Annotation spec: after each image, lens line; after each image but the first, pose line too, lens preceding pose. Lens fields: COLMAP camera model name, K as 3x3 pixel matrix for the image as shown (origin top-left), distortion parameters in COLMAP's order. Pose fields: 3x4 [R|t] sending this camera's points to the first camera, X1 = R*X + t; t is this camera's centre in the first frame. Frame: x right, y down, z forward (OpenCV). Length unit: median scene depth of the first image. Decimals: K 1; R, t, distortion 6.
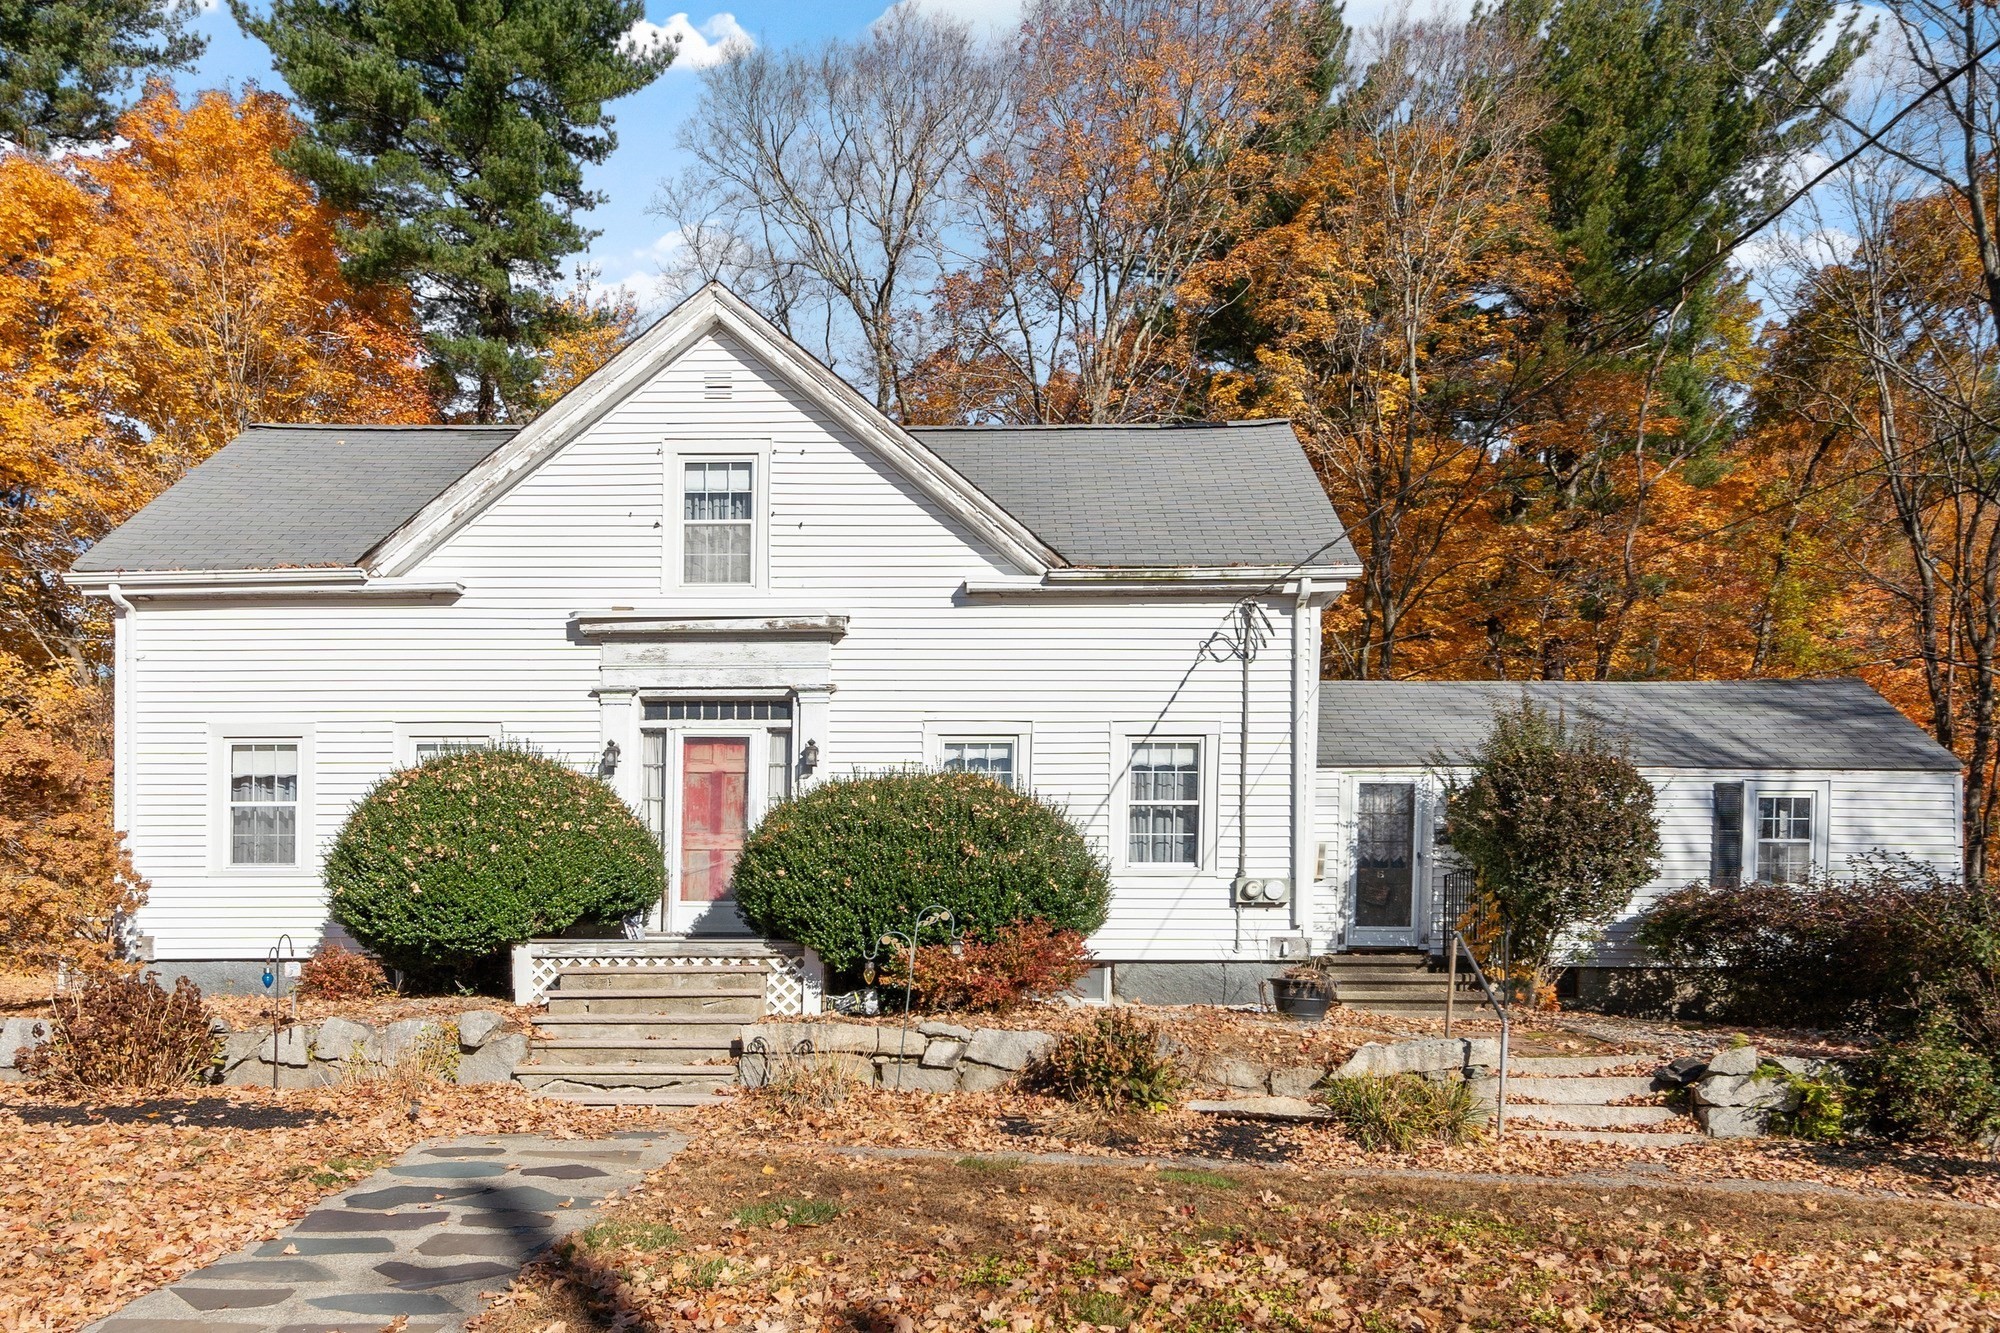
lens RADIAL K [[1380.2, 0, 998.0], [0, 1380.2, 835.9], [0, 0, 1]] dist [0.029052, 0.001829]
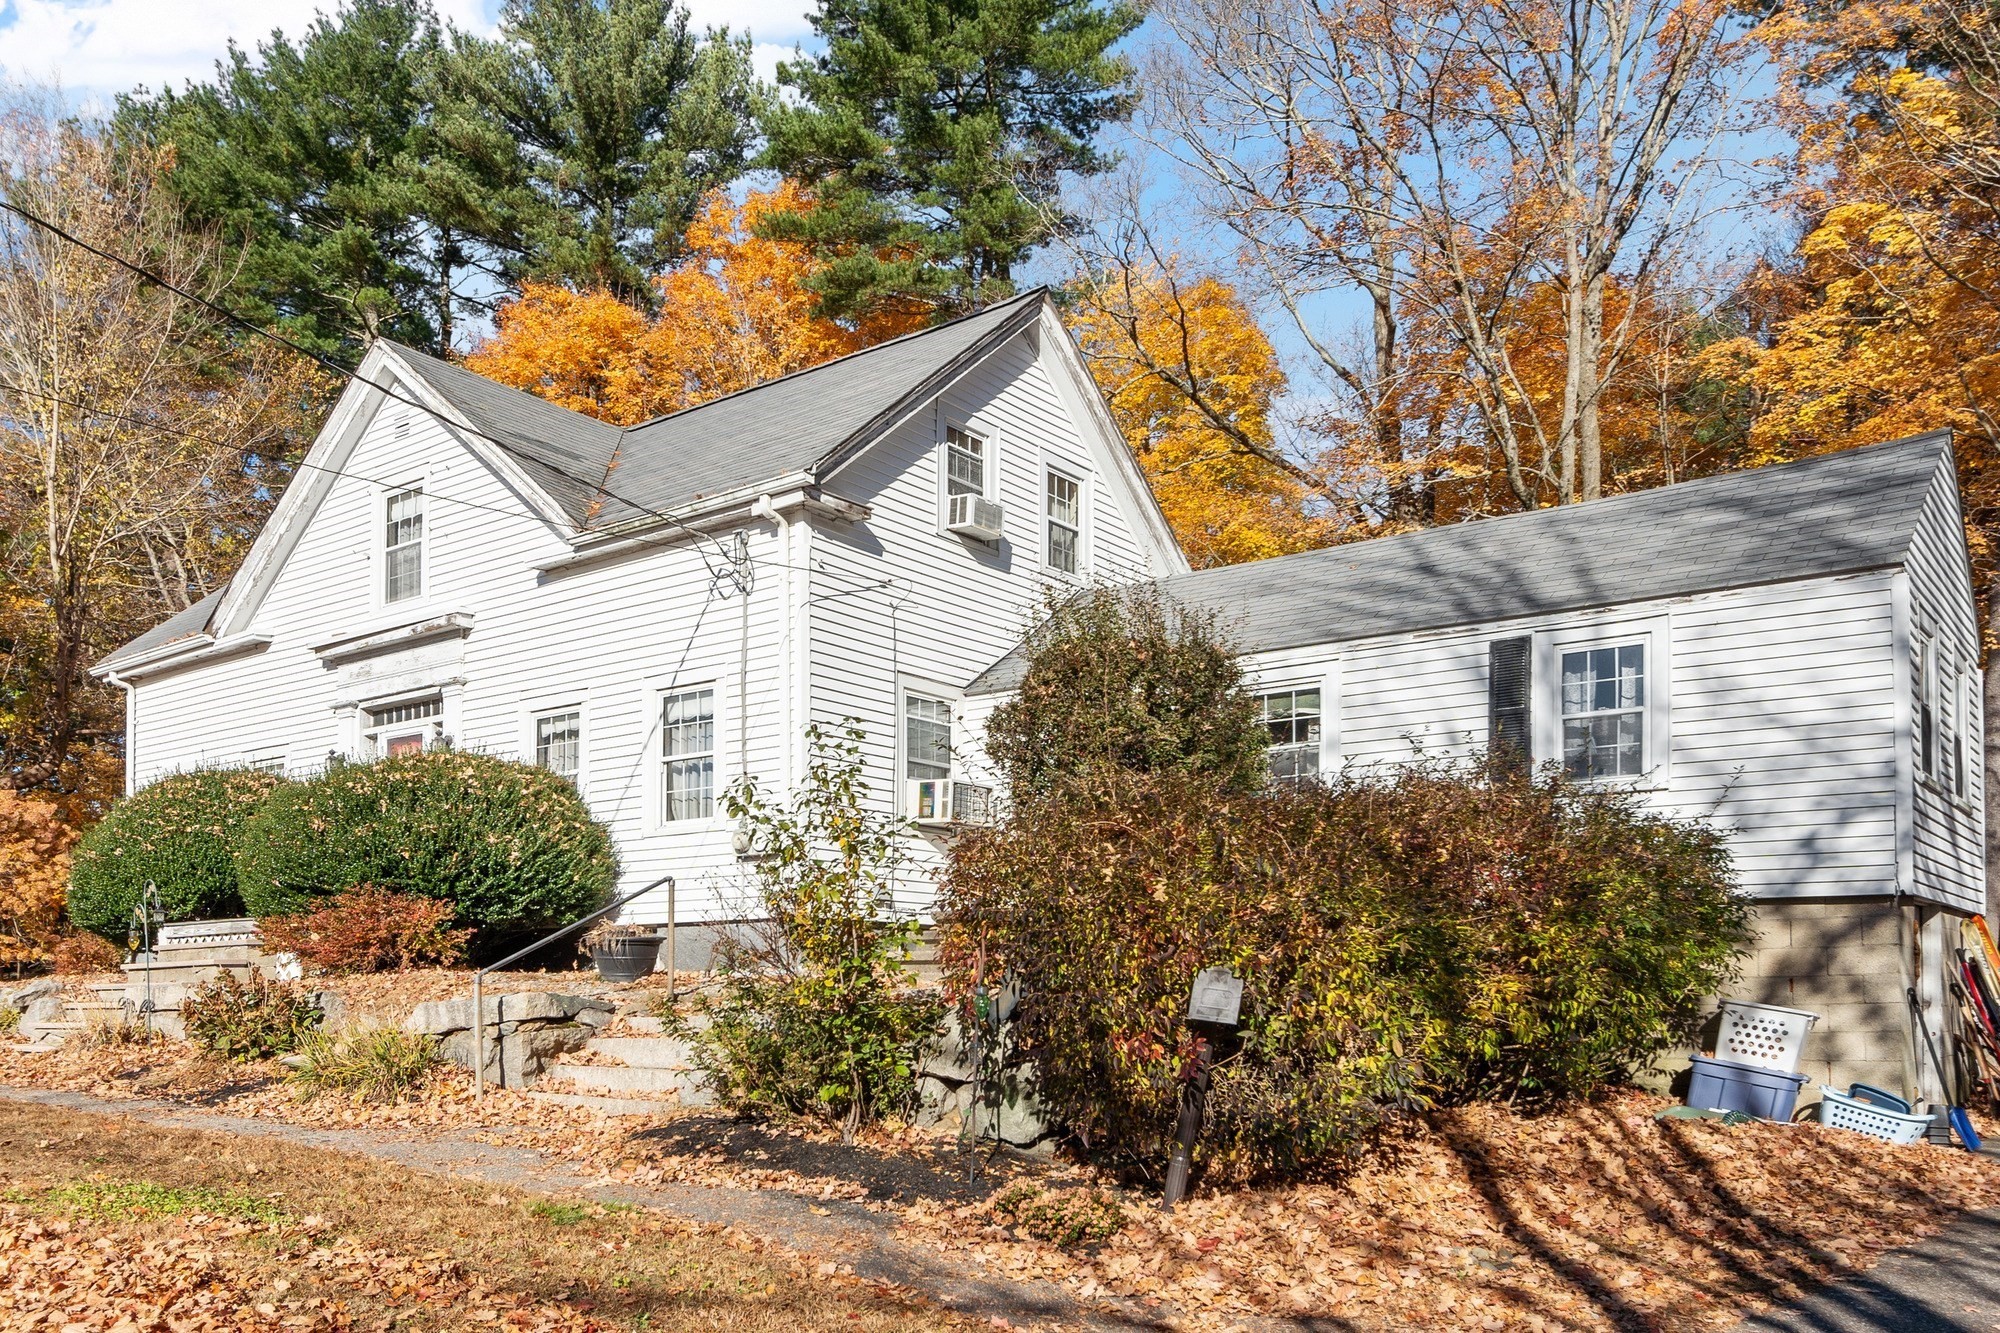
lens RADIAL K [[1556.0, 0, 989.9], [0, 1556.0, 788.9], [0, 0, 1]] dist [0.046586, -0.085694]
pose [[0.792958, -0.082687, -0.603640, 0.929751], [0.072904, 0.996507, -0.040734, 0.057096], [0.604899, -0.011707, 0.796216, 0.276060]]
